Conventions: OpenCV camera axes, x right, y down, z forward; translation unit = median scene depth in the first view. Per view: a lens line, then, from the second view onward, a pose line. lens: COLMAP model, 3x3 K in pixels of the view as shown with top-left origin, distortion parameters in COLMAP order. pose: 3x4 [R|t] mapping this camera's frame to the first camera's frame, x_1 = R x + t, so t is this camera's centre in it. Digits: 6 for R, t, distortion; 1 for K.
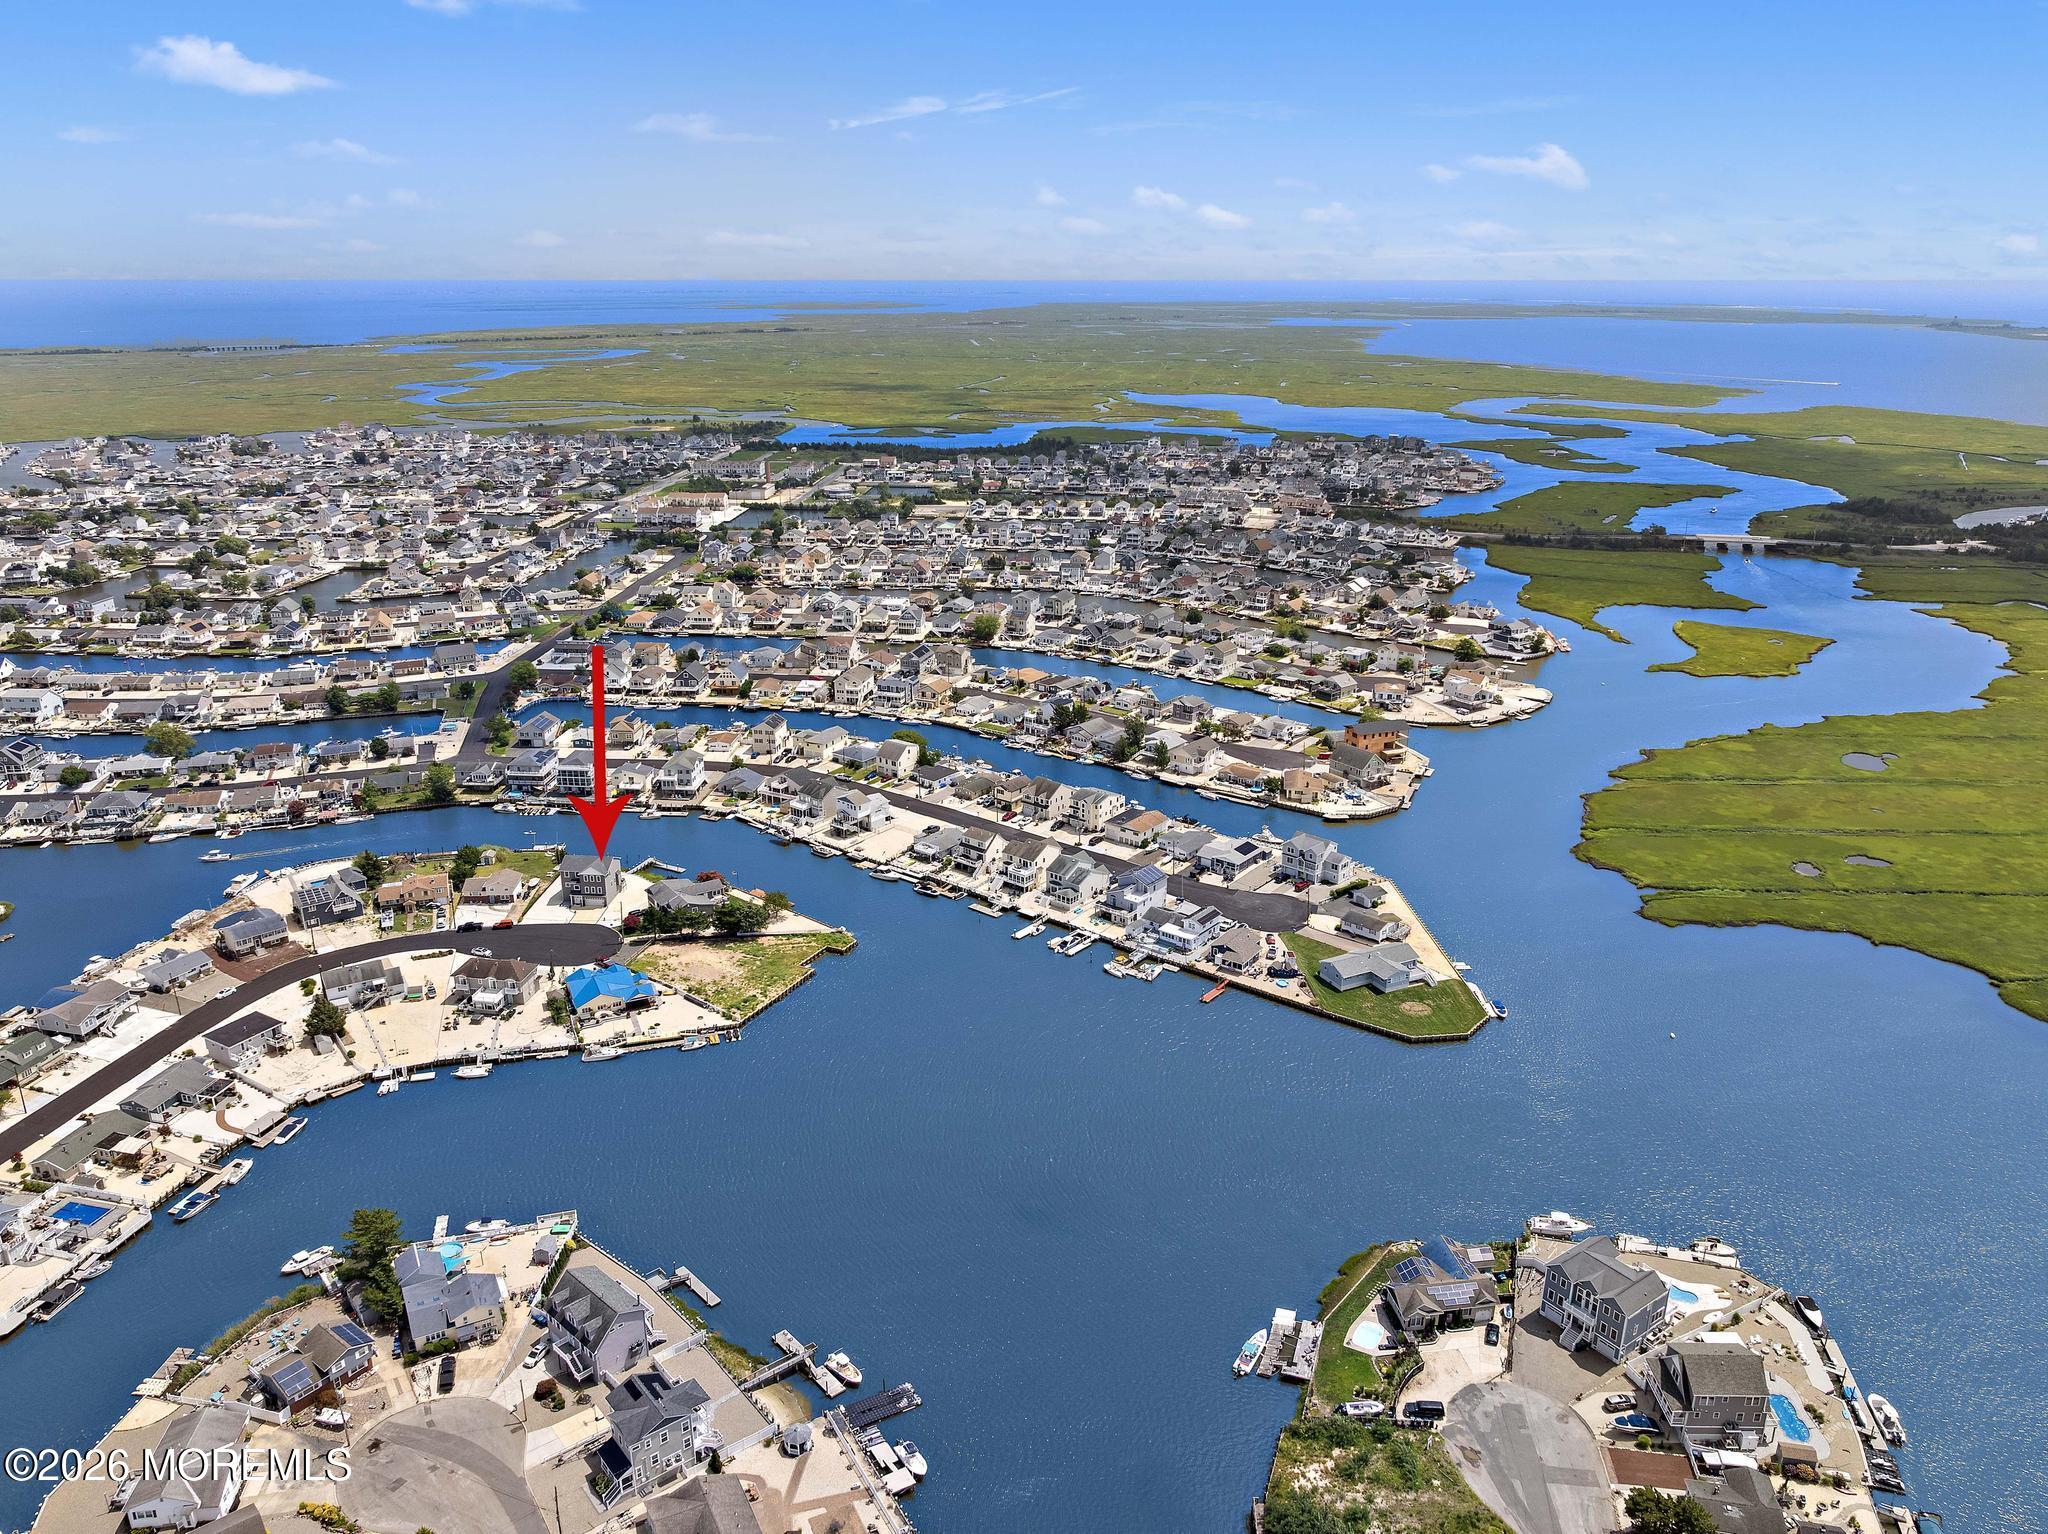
lens RADIAL K [[1449.7, 0, 1027.9], [0, 1449.7, 763.4], [0, 0, 1]] dist [-0.041193, -0.005198]
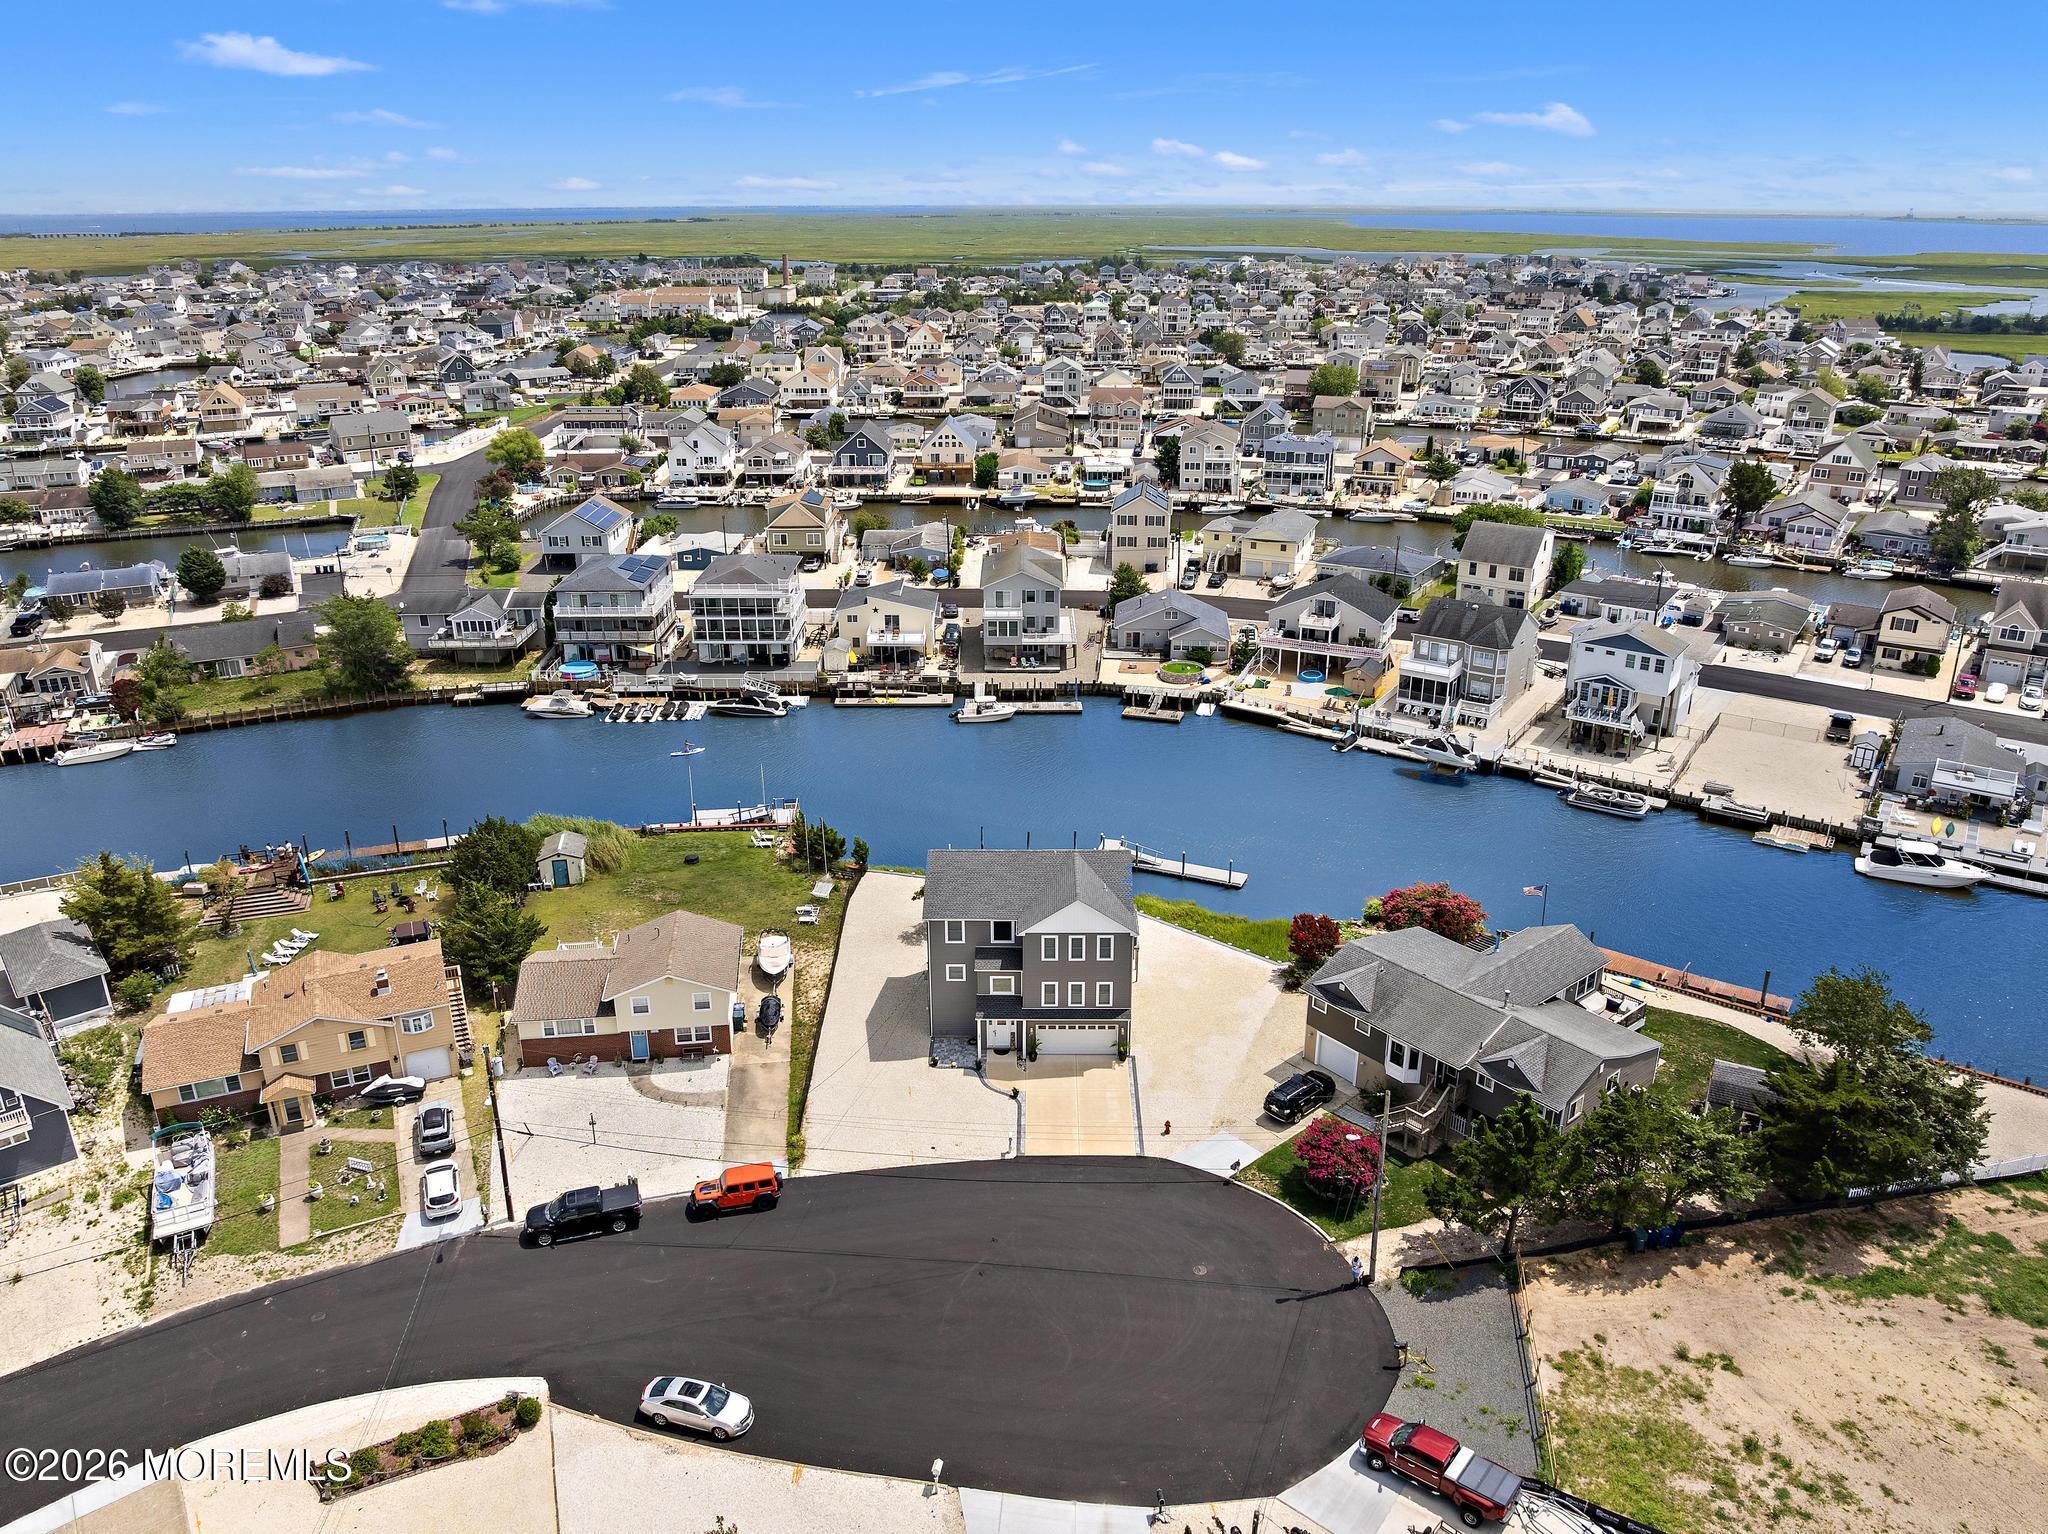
lens RADIAL K [[1465.1, 0, 1024.0], [0, 1465.1, 767.0], [0, 0, 1]] dist [-0.041258, 0.007504]
pose [[0.997957, -0.030570, 0.056109, -0.269531], [0.027801, 0.998387, 0.049499, 0.031617], [-0.057532, -0.047838, 0.997197, 0.636328]]
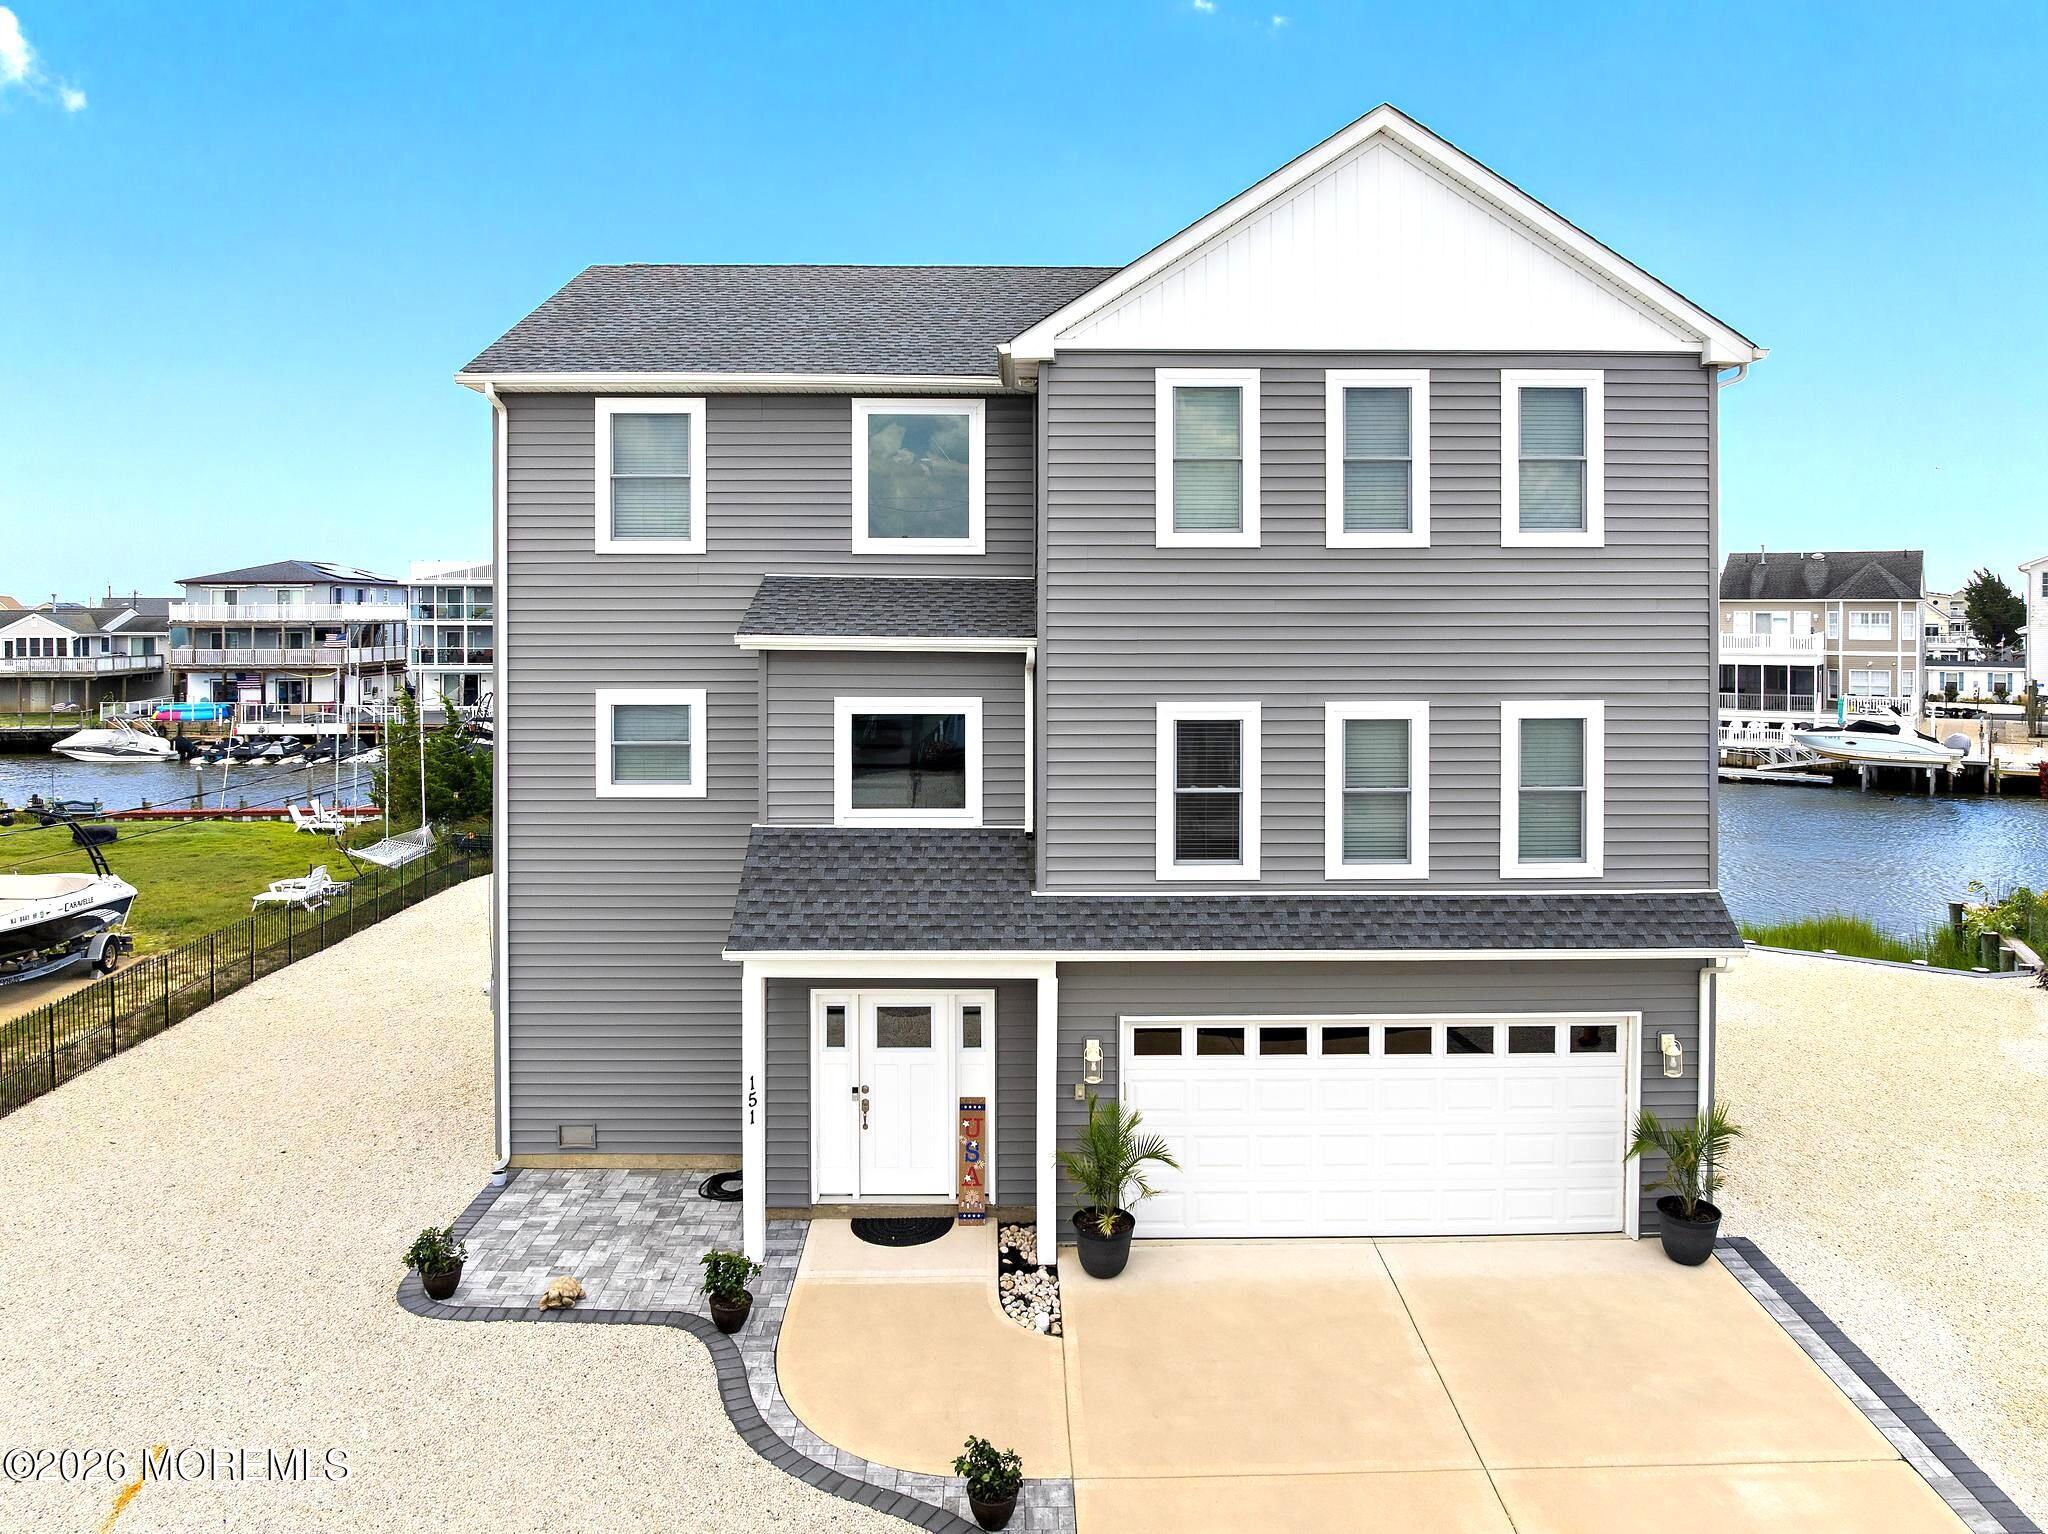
lens RADIAL K [[1492.9, 0, 1023.4], [0, 1492.9, 565.9], [0, 0, 1]] dist [-0.029094, -0.001382]
pose [[0.996418, -0.002769, 0.084525, -0.262294], [0.032269, 0.936298, -0.349722, 0.079958], [-0.078172, 0.351197, 0.933033, 0.805534]]
